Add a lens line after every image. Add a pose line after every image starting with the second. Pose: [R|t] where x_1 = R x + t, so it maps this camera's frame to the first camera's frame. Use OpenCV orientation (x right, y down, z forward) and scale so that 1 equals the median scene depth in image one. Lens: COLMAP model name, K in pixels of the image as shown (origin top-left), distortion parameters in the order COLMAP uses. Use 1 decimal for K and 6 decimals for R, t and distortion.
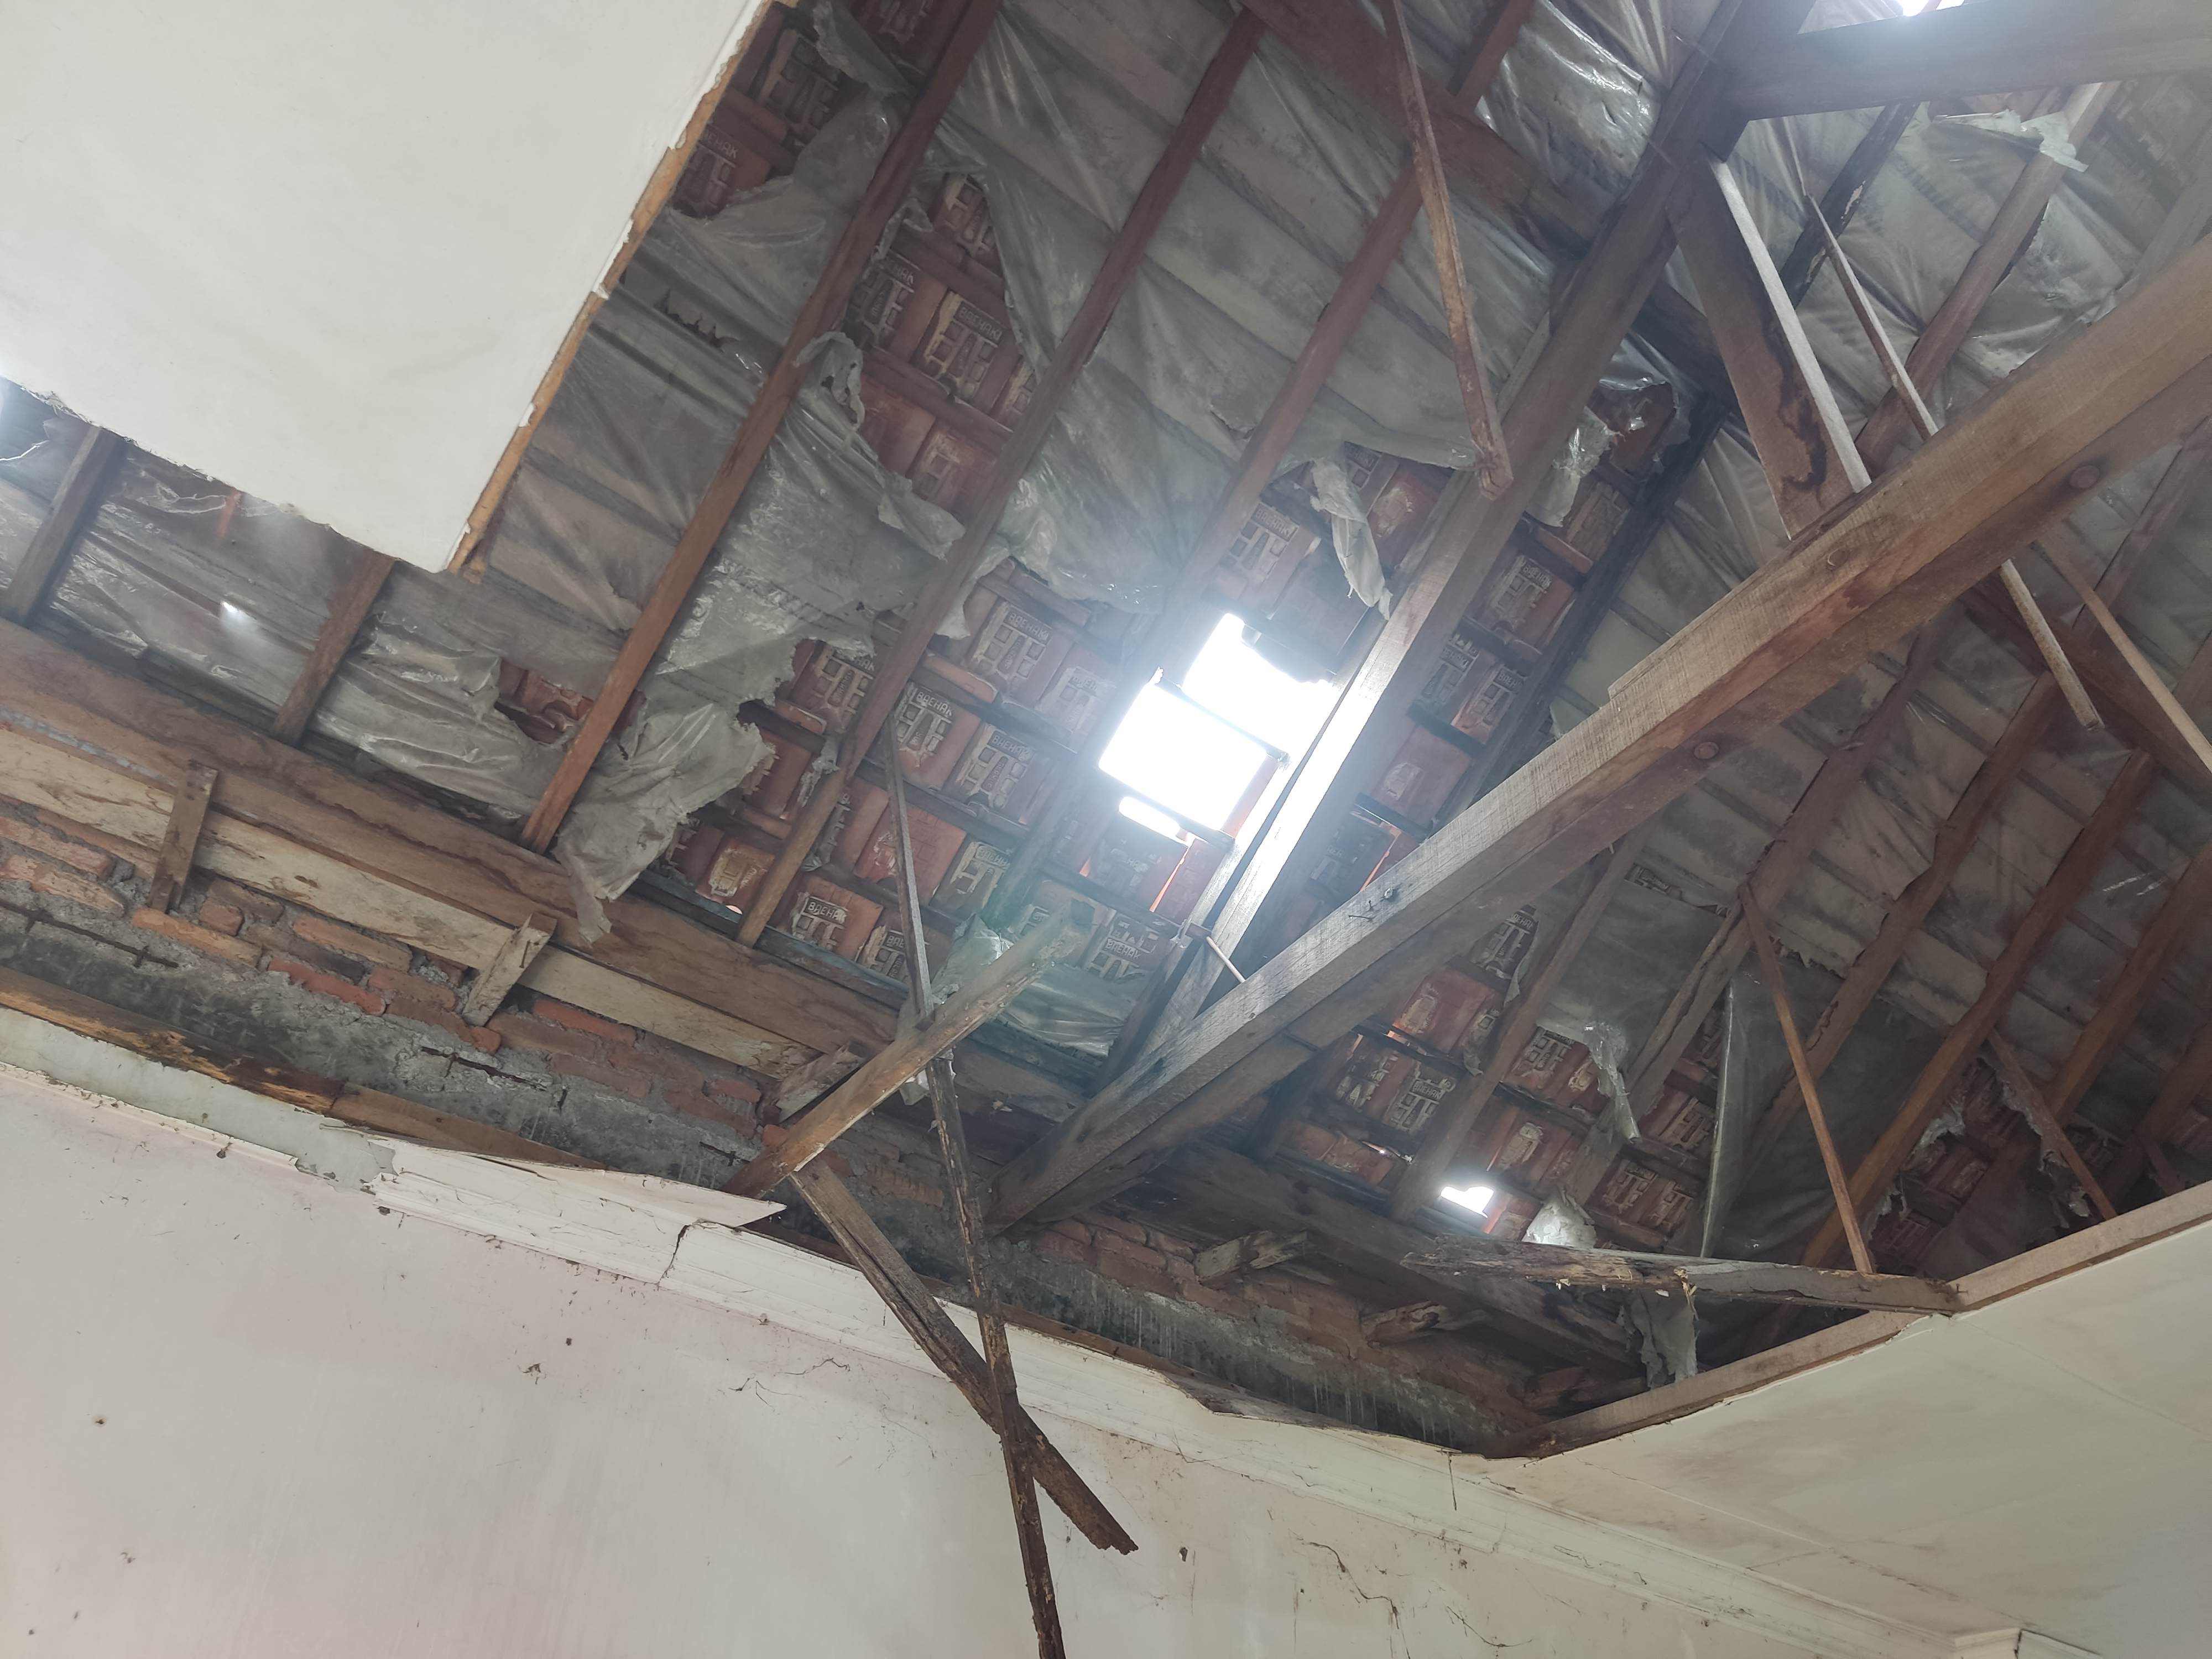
lens RADIAL K [[1639.7, 0, 1105.9], [0, 1639.7, 842.6], [0, 0, 1]] dist [0.146792, -0.231542]
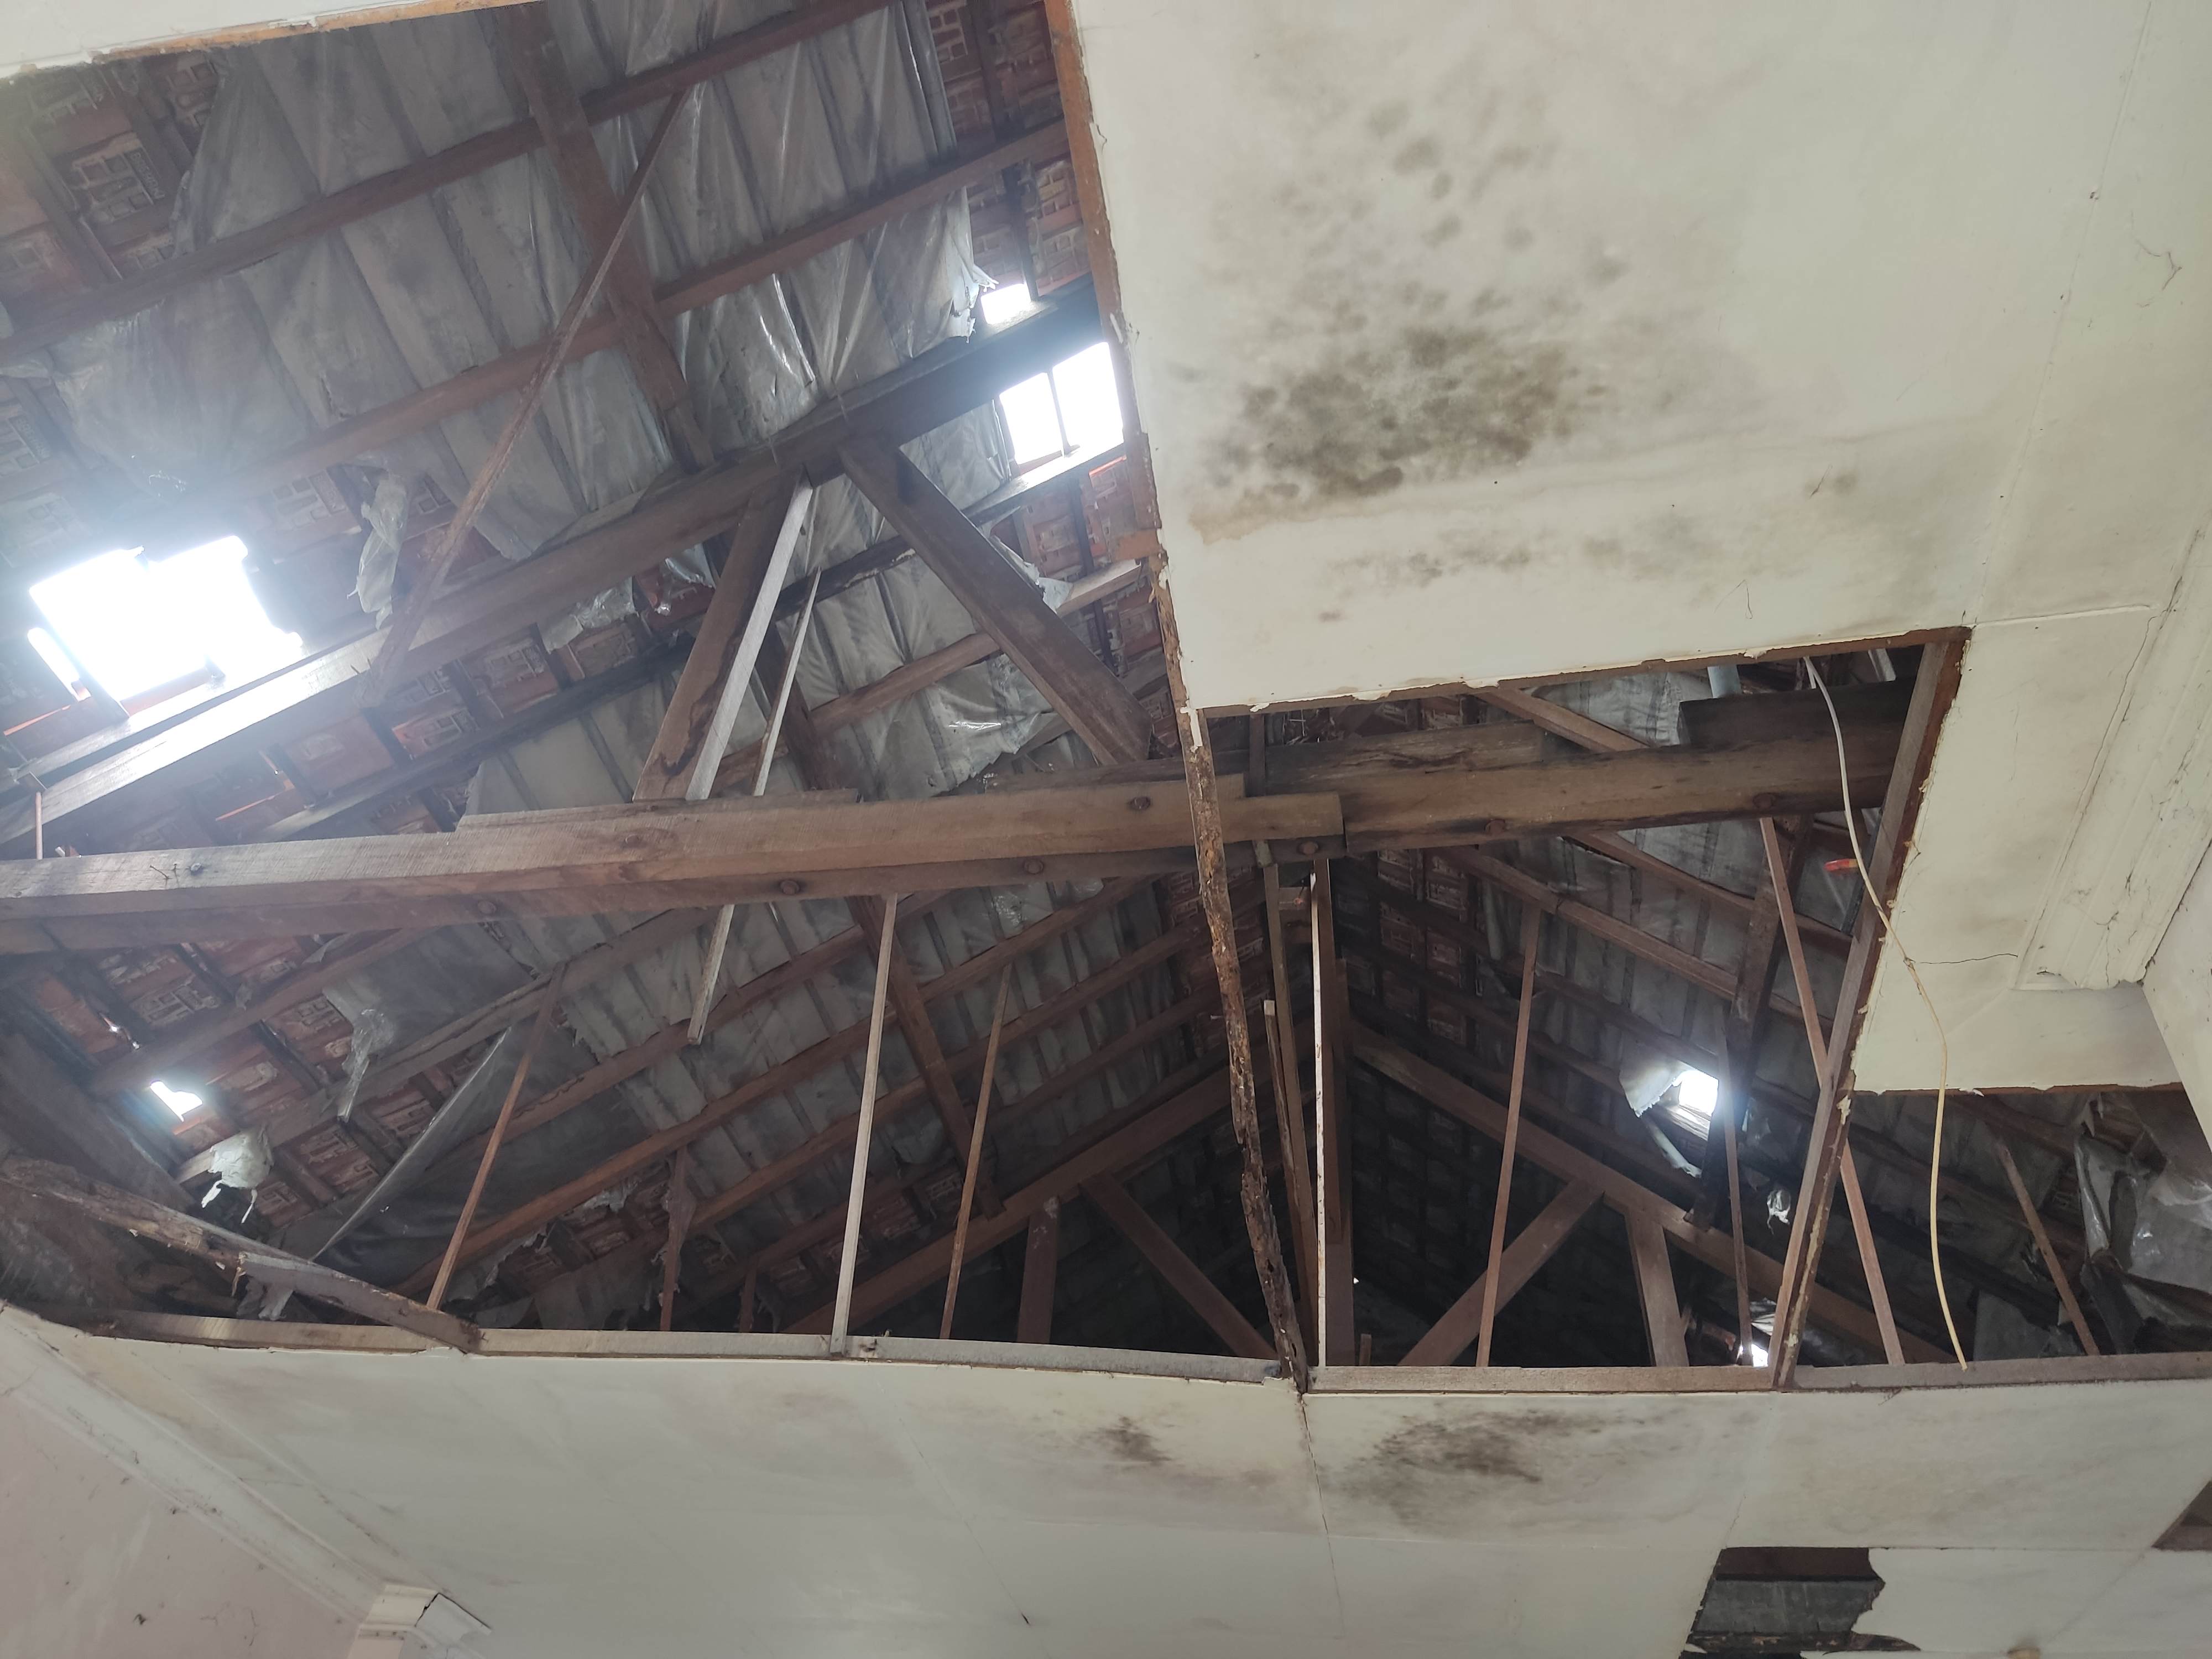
lens RADIAL K [[1639.7, 0, 1105.9], [0, 1639.7, 842.6], [0, 0, 1]] dist [0.146792, -0.231542]
pose [[0.707330, 0.492334, 0.507239, 0.017836], [-0.515253, 0.850350, -0.106858, -0.136581], [-0.483940, -0.185773, 0.855155, -0.202323]]
